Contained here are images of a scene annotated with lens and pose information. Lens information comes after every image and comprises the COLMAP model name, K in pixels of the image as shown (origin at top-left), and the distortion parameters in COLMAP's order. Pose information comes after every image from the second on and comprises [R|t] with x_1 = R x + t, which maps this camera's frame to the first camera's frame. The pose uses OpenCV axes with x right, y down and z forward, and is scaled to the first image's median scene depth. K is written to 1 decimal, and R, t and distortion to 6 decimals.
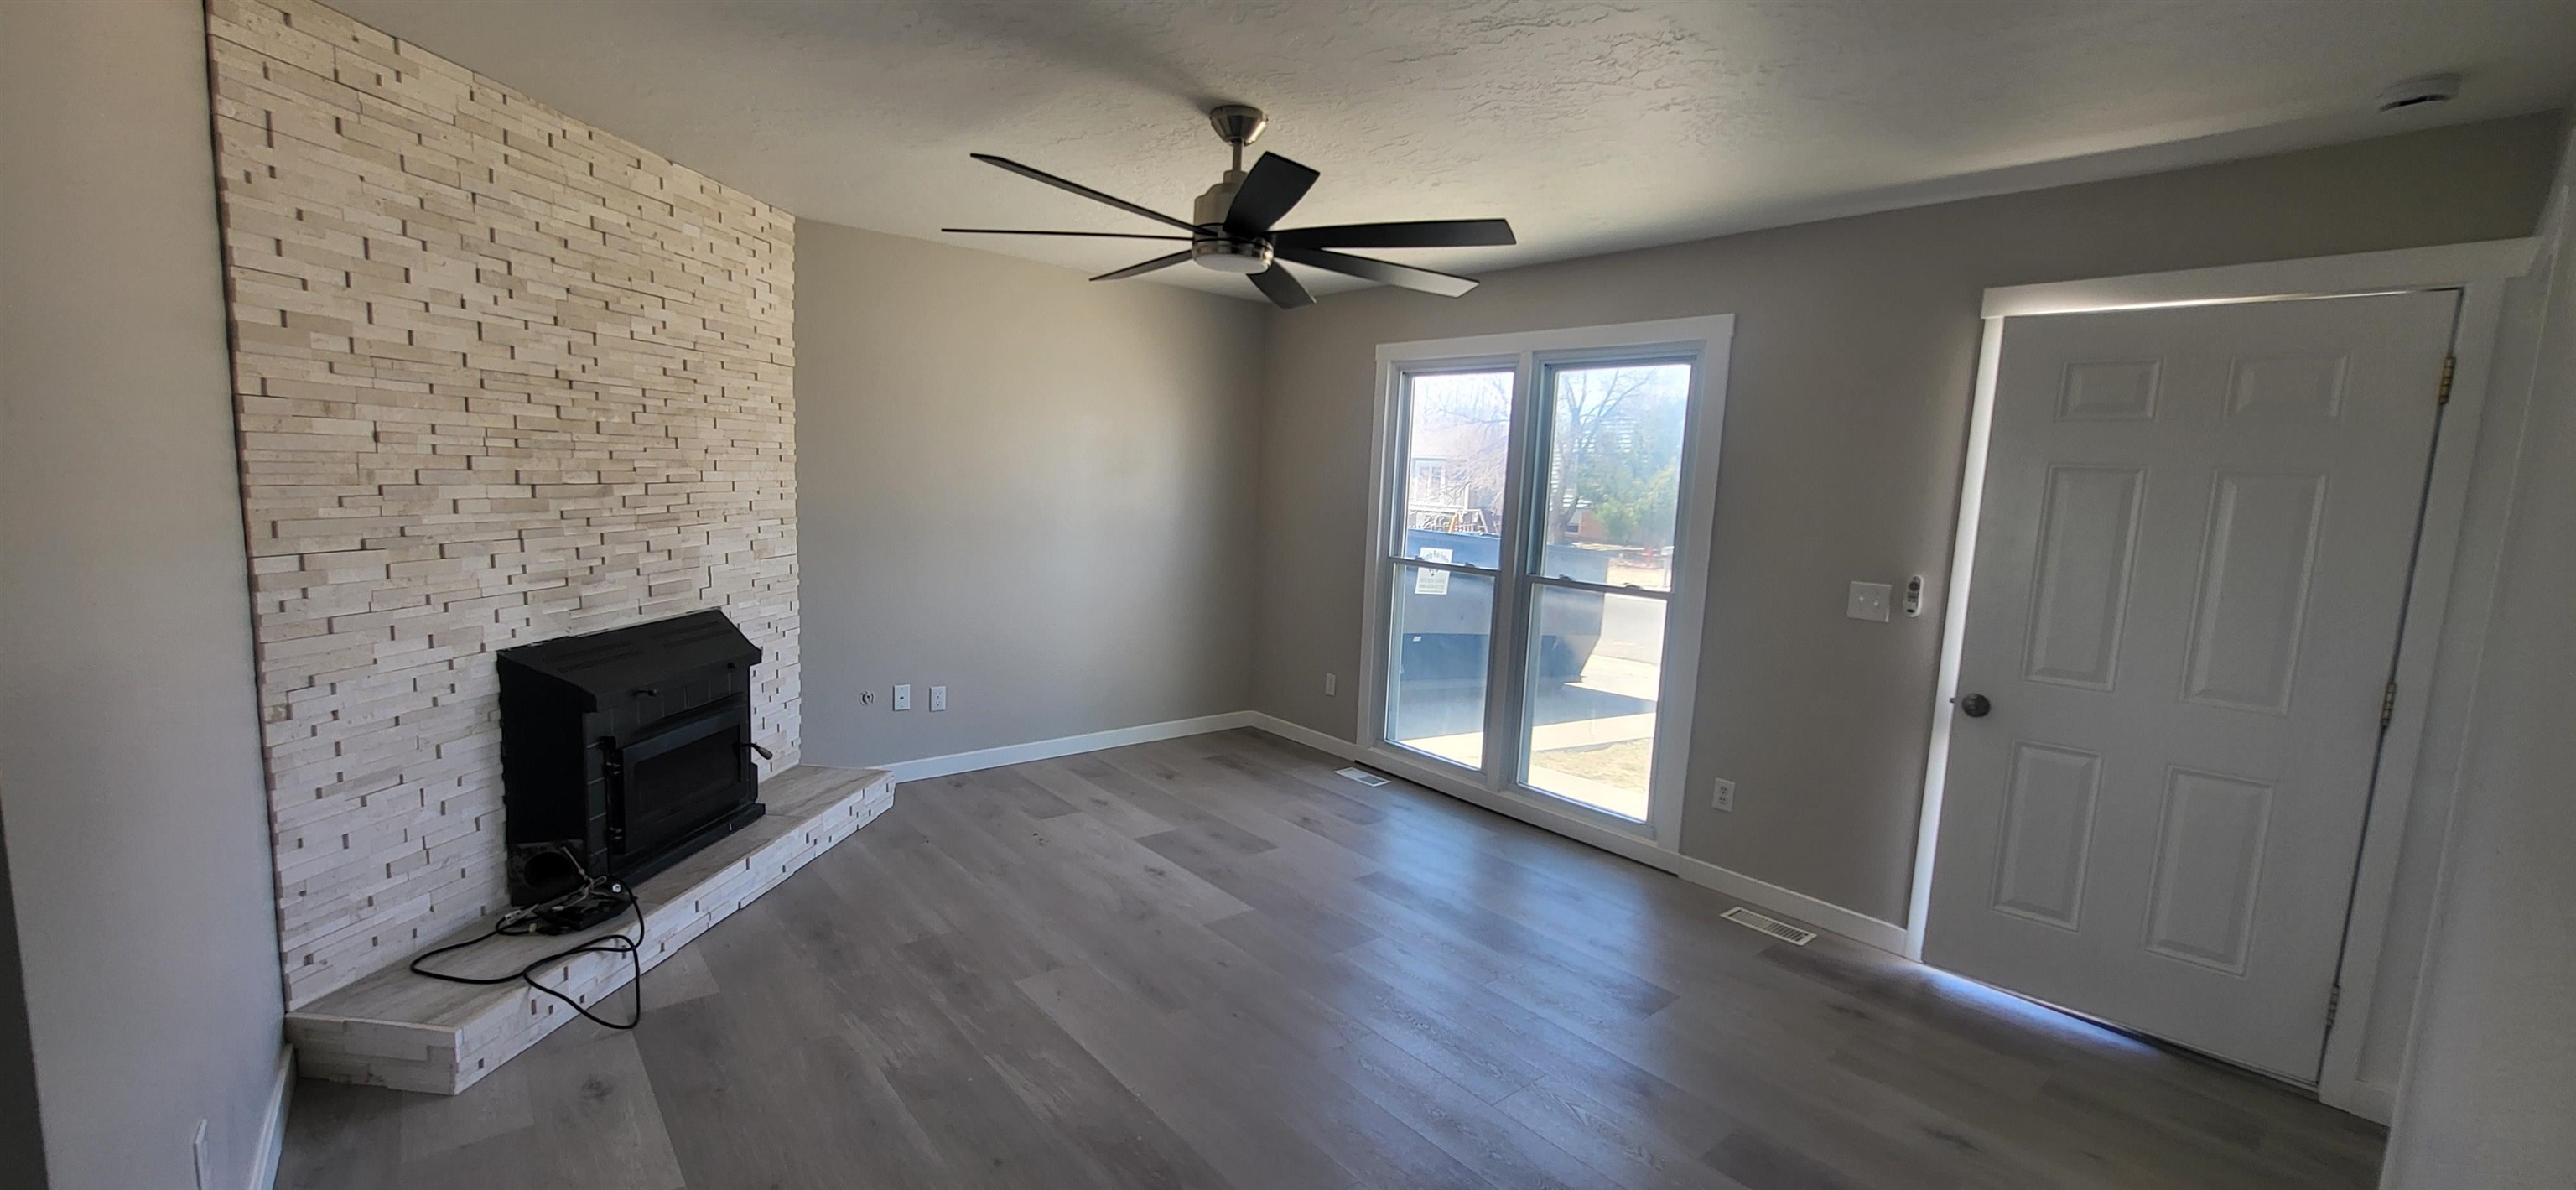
lens RADIAL K [[1026.4, 0, 1306.6], [0, 1026.4, 602.6], [0, 0, 1]] dist [-0.001703, 0.000277]
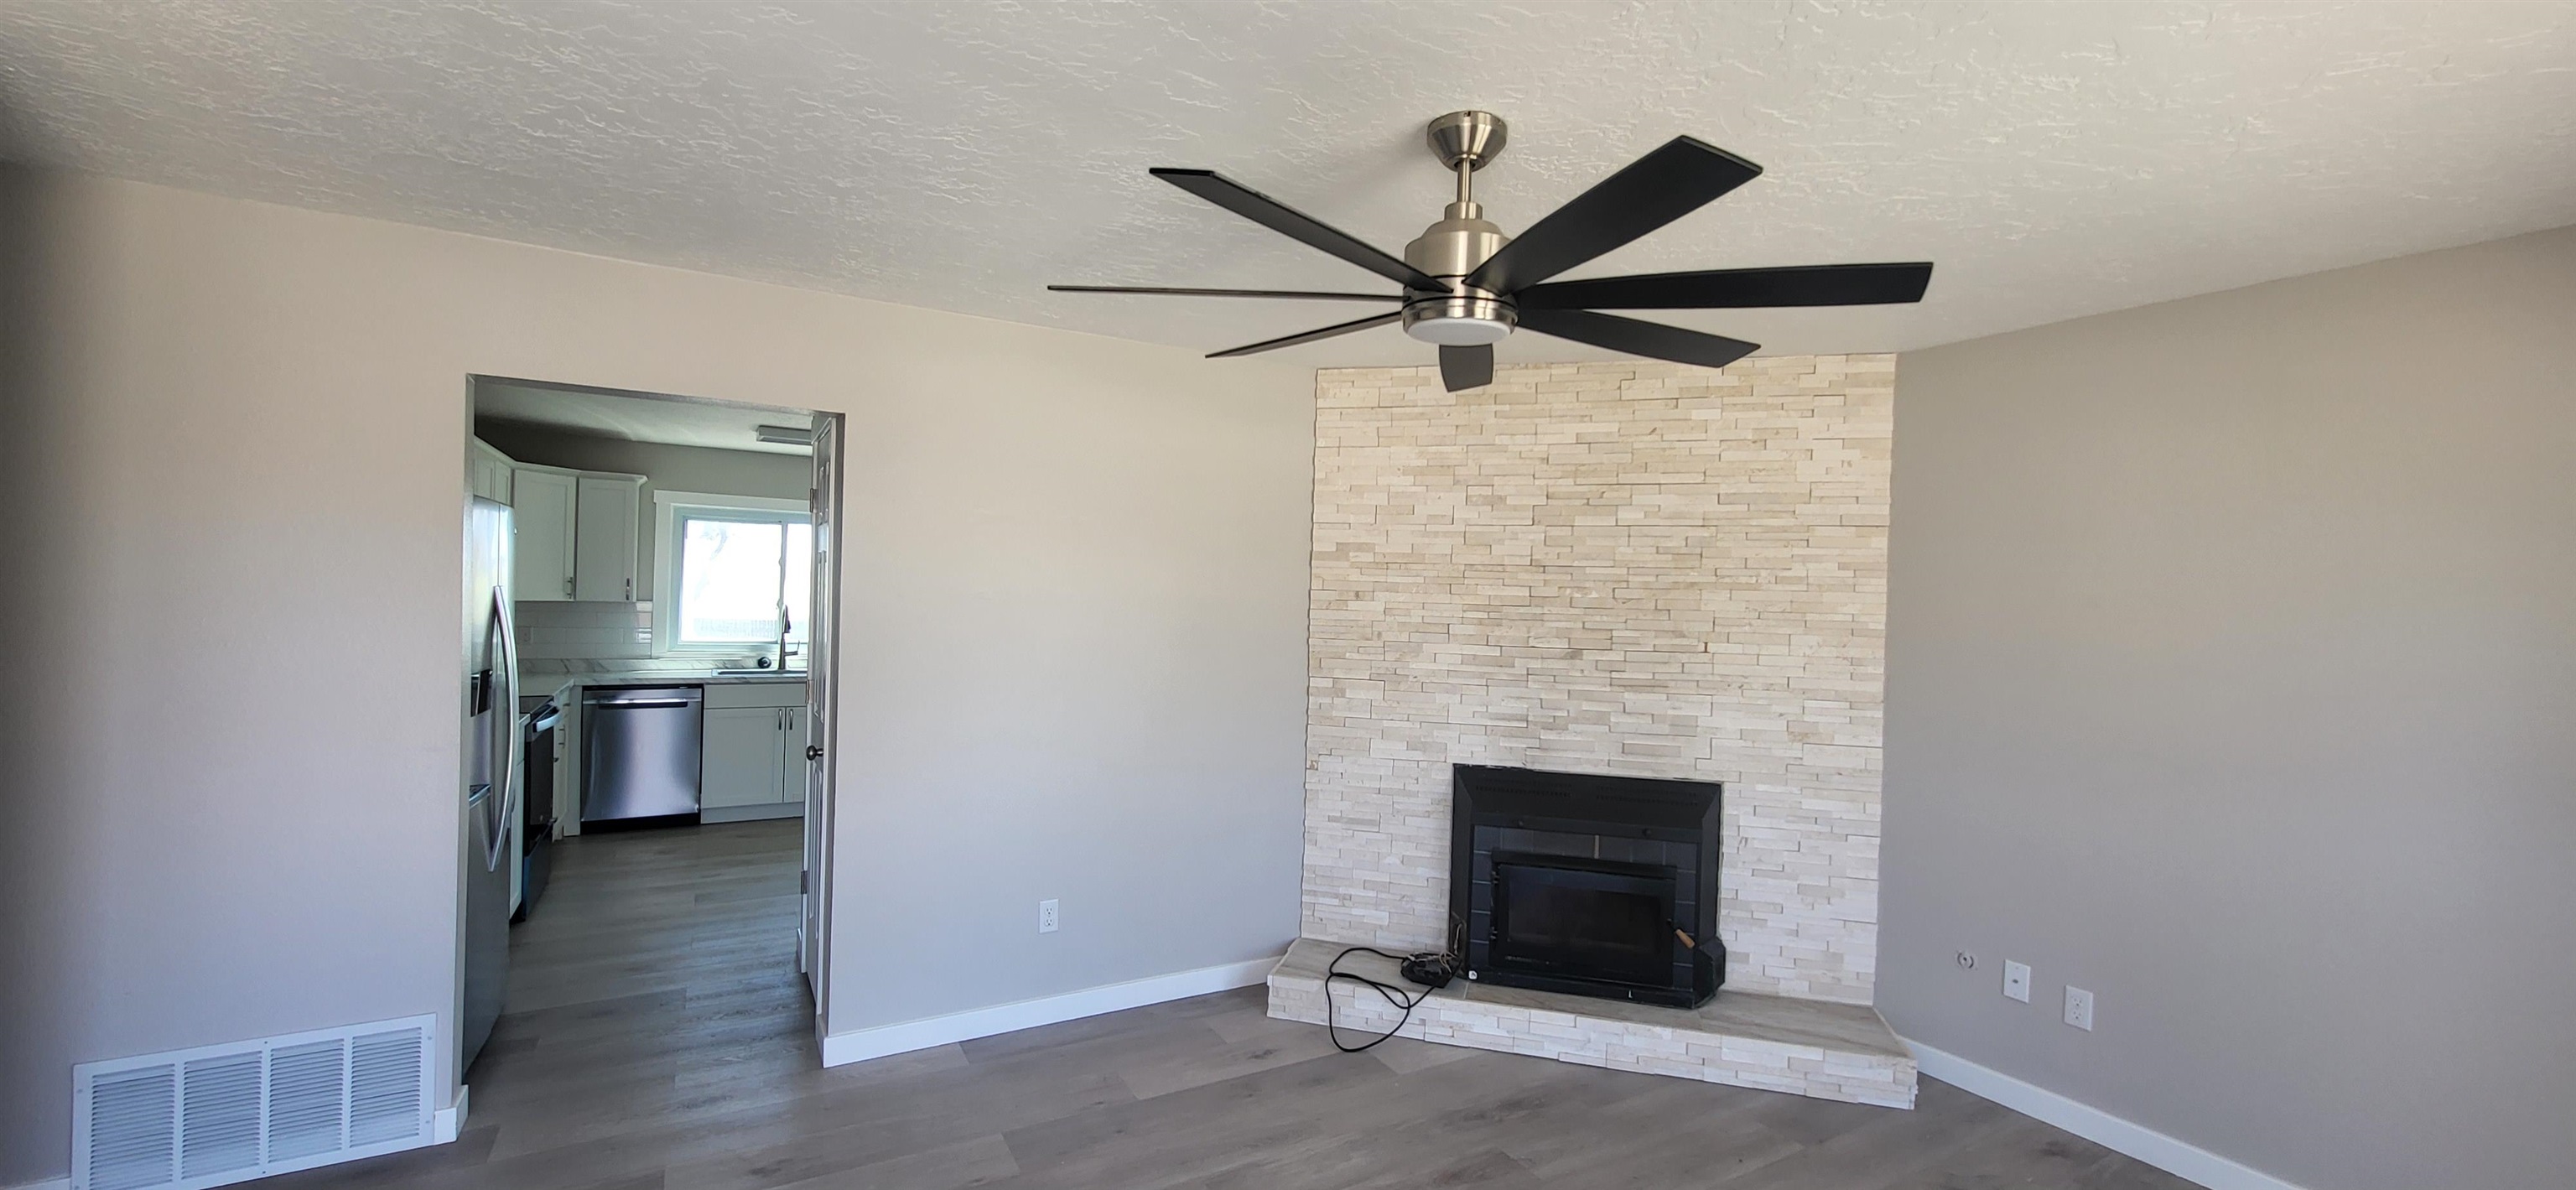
lens RADIAL K [[1026.4, 0, 1313.2], [0, 1026.4, 602.5], [0, 0, 1]] dist [-0.001703, 0.000277]
pose [[-0.189311, -0.045188, -0.980877, 0.600467], [-0.159095, 0.987153, -0.014772, -0.114175], [0.968943, 0.153257, -0.194068, 1.027087]]
